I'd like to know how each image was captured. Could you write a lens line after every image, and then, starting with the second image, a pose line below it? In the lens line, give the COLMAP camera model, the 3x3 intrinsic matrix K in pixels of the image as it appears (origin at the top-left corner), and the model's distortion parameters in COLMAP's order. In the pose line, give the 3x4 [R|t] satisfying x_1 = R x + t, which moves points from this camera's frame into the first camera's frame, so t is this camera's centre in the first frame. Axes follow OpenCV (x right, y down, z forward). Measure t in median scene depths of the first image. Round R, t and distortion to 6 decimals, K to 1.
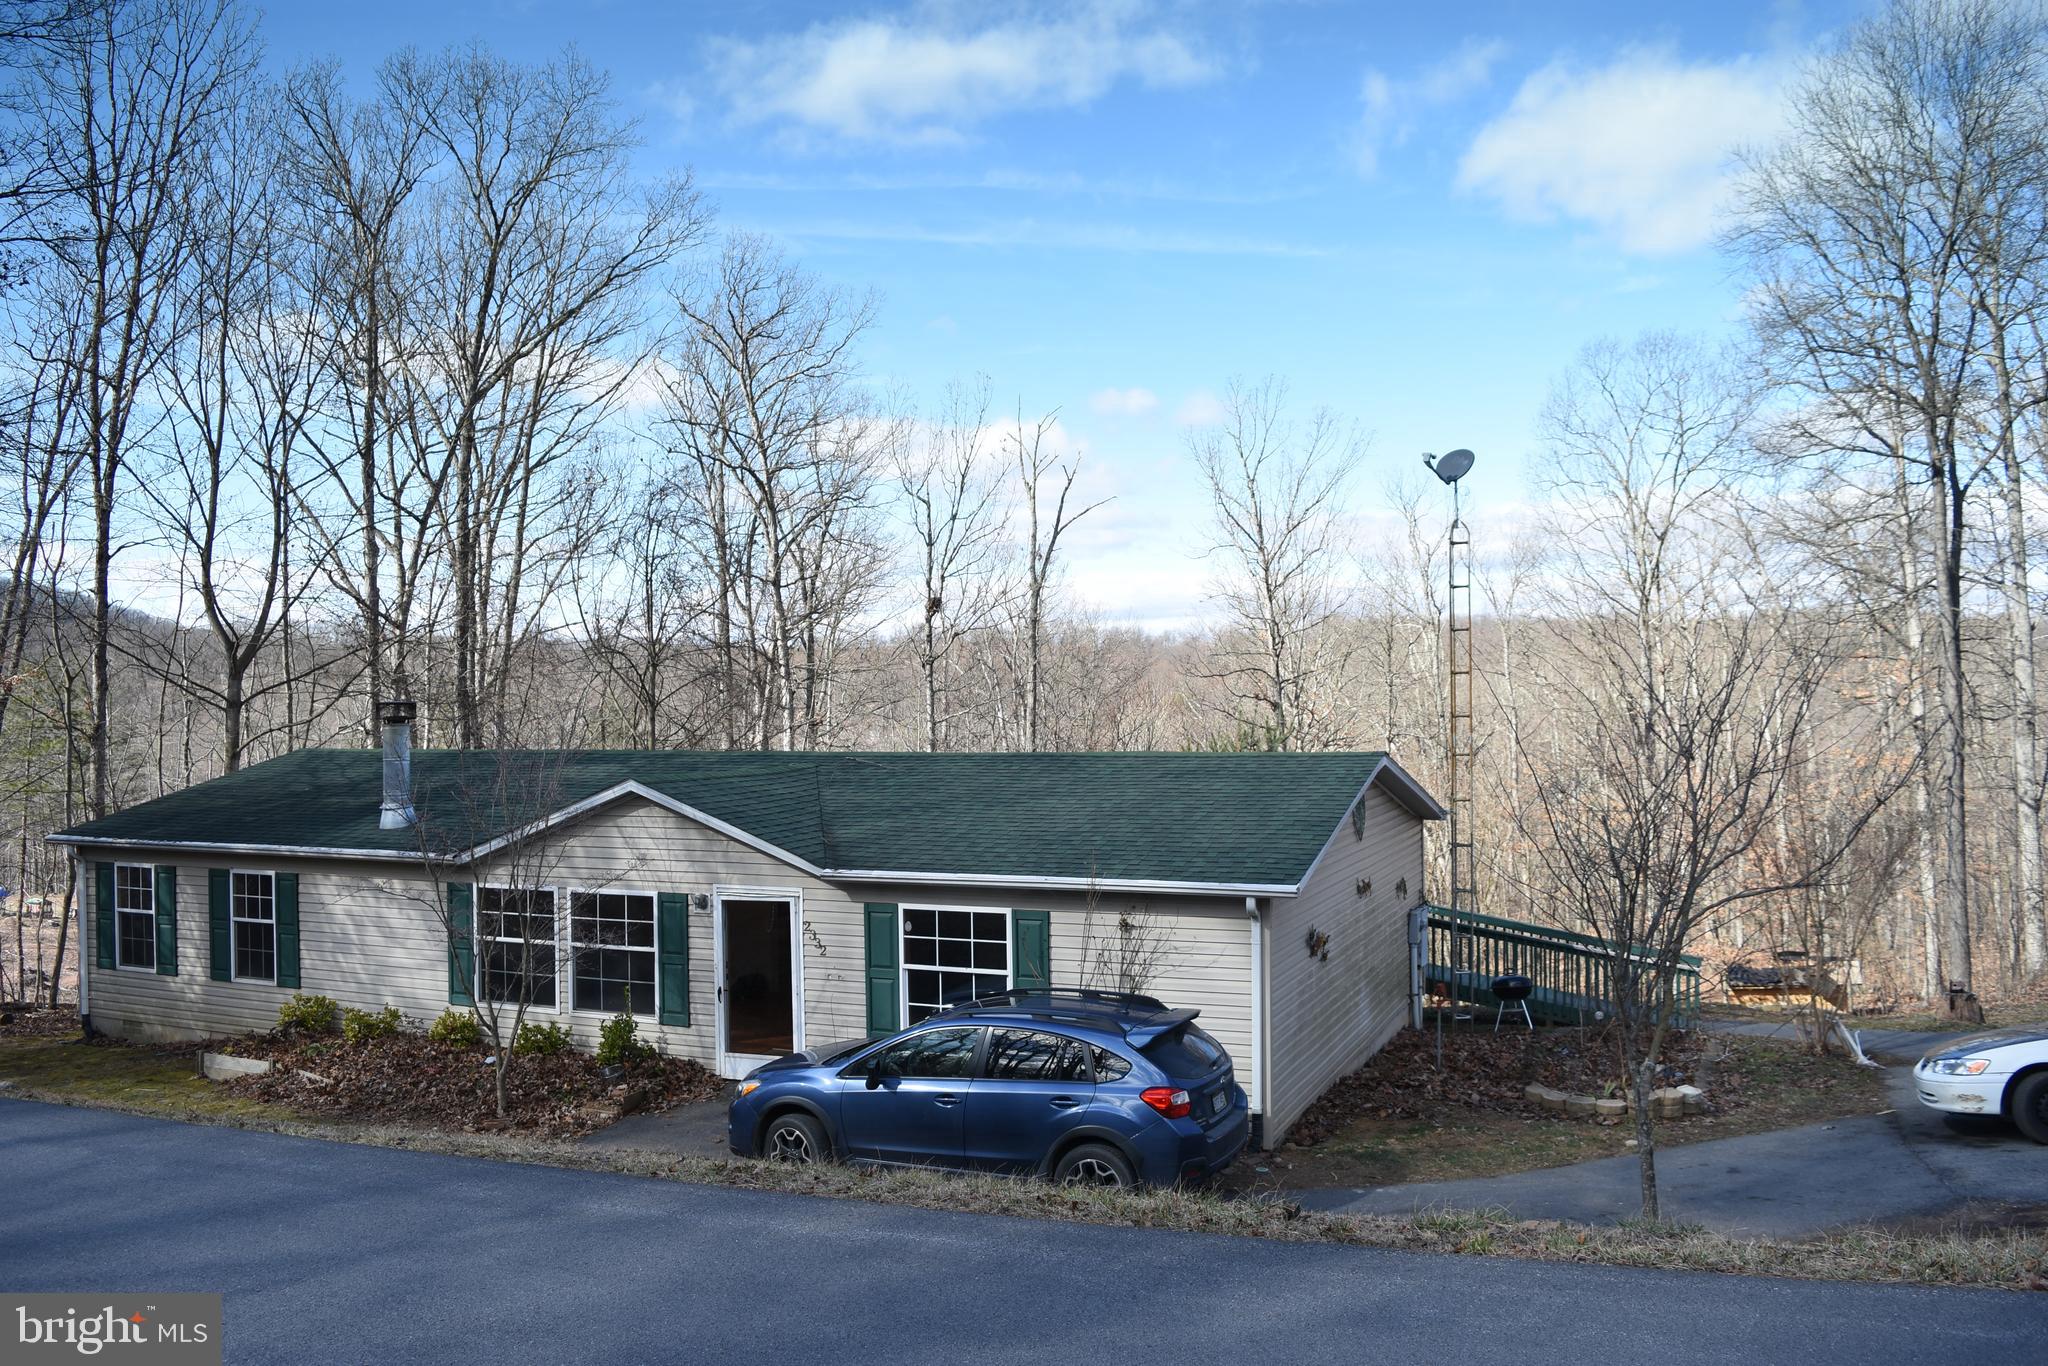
lens RADIAL K [[1591.3, 0, 1023.3], [0, 1591.3, 674.3], [0, 0, 1]] dist [-0.091899, 0.007544]
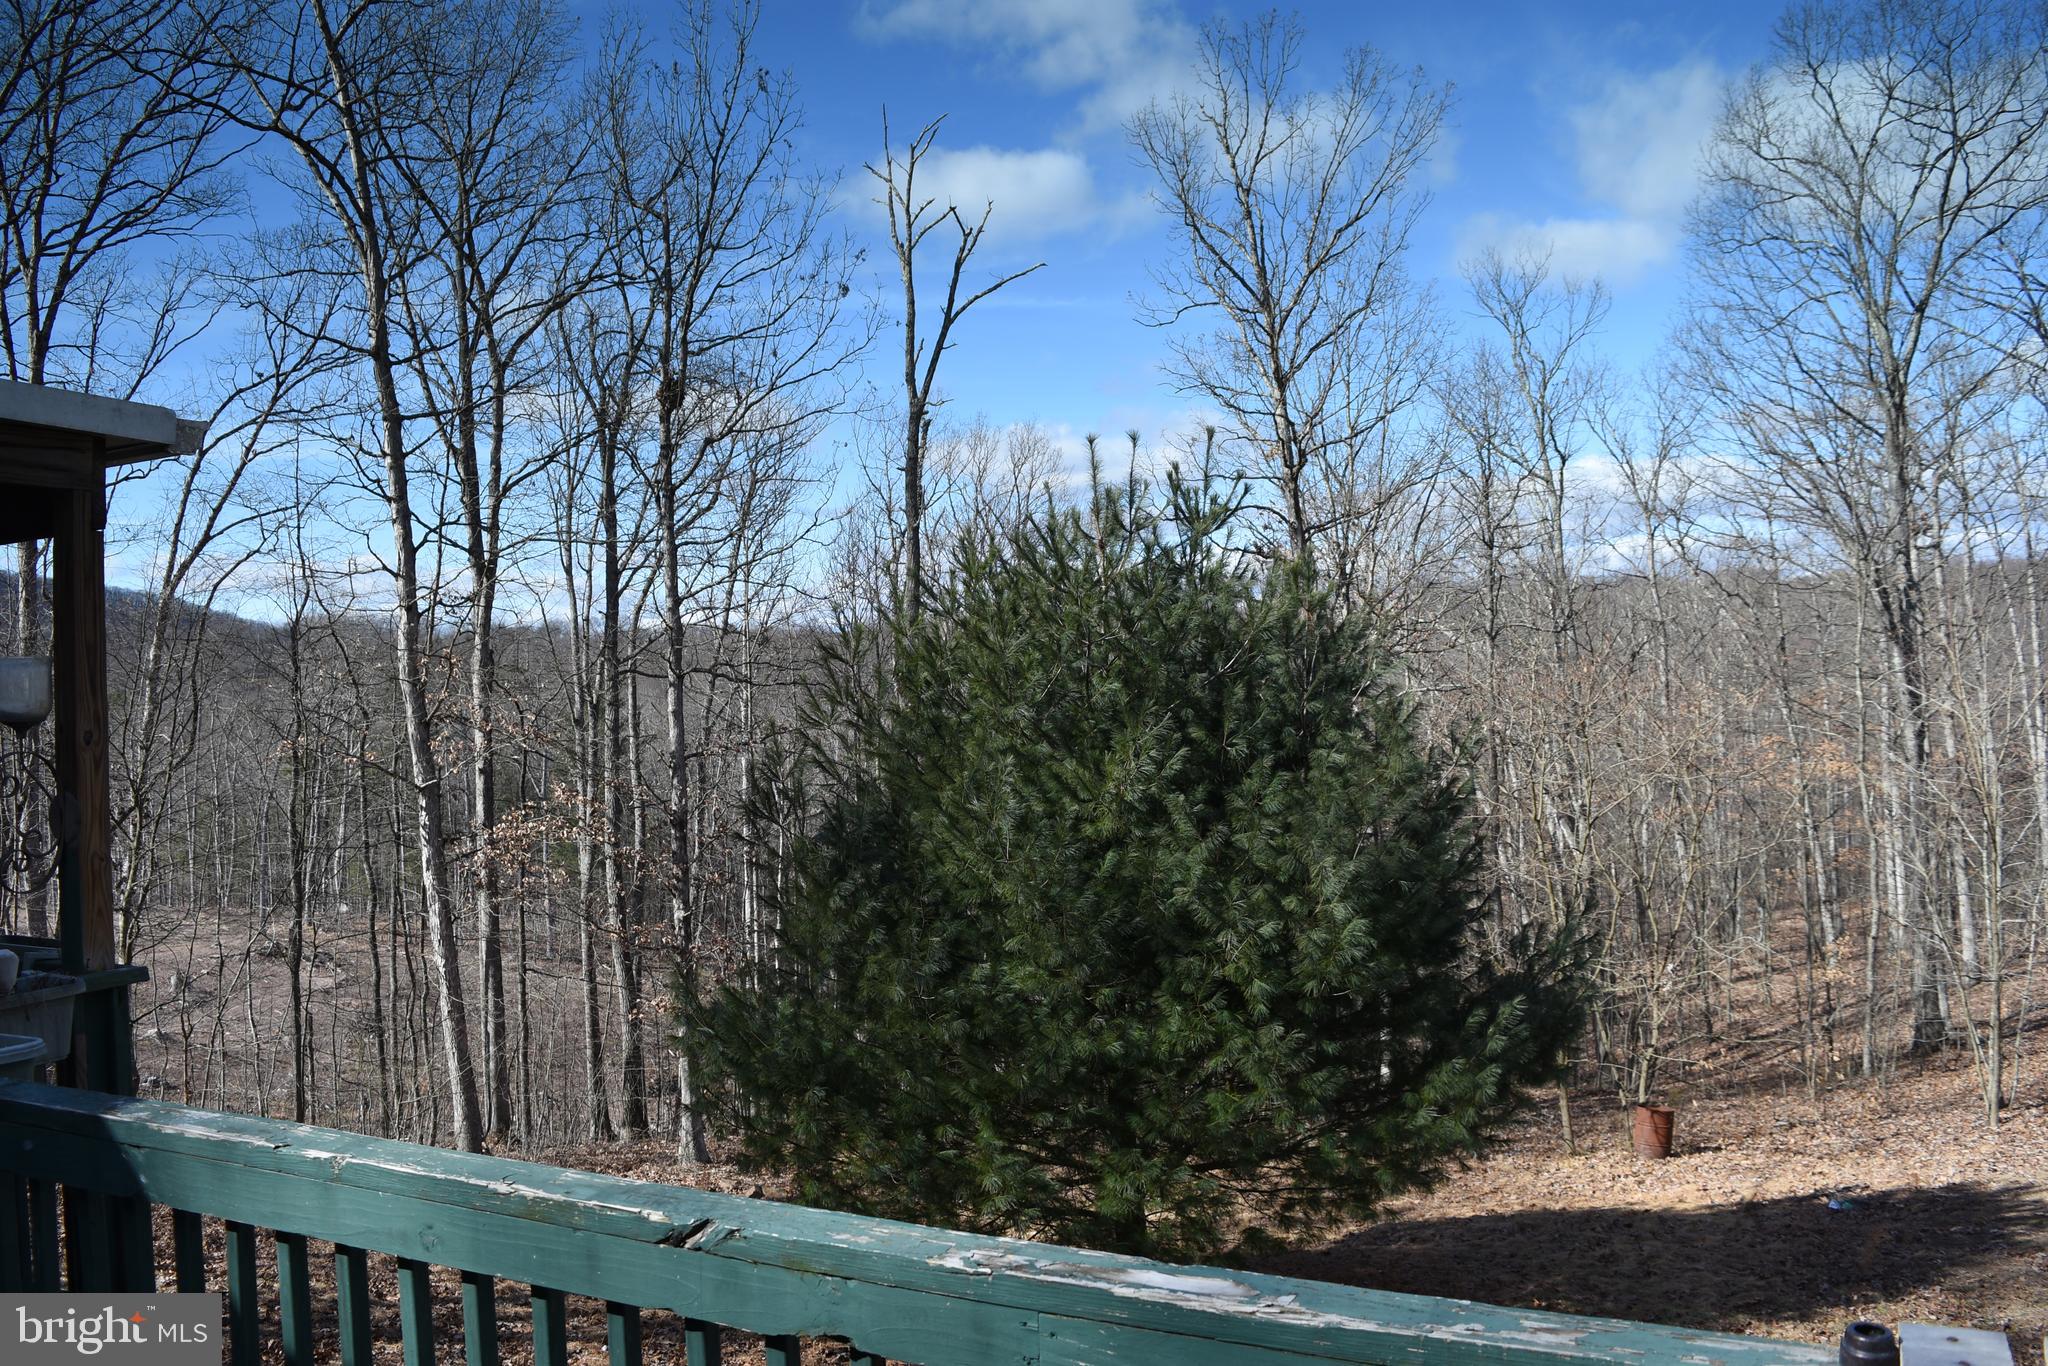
lens RADIAL K [[1591.3, 0, 1022.0], [0, 1591.3, 680.1], [0, 0, 1]] dist [-0.091899, 0.007544]
pose [[0.998045, -0.026688, -0.056515, 0.281135], [0.027556, 0.999513, 0.014621, 0.157395], [0.056097, -0.016150, 0.998295, 1.275741]]
